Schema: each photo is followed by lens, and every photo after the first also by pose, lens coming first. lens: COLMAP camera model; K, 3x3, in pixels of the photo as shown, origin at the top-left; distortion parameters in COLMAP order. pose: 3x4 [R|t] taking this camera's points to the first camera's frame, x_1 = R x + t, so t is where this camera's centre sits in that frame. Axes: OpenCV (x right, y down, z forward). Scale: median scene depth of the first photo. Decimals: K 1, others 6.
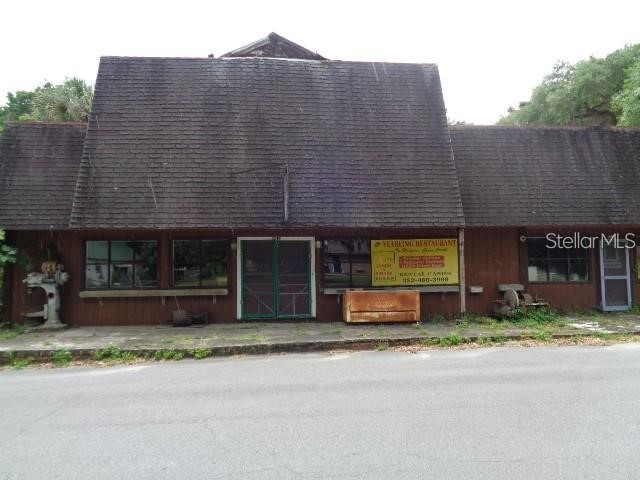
lens RADIAL K [[482.5, 0, 316.3], [0, 482.5, 237.9], [0, 0, 1]] dist [-0.008358, 0.010119]
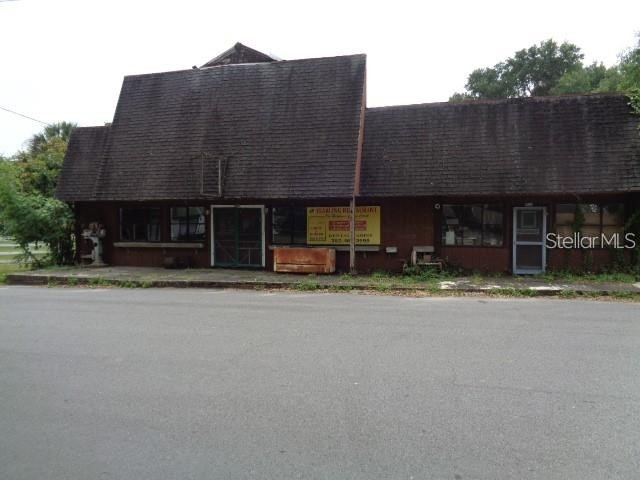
lens RADIAL K [[482.5, 0, 327.0], [0, 482.5, 240.0], [0, 0, 1]] dist [-0.008358, 0.010119]
pose [[0.939987, 0.024737, -0.340311, 0.598386], [0.005271, 0.996197, 0.086972, -0.020242], [0.341168, -0.083547, 0.936282, -0.153006]]
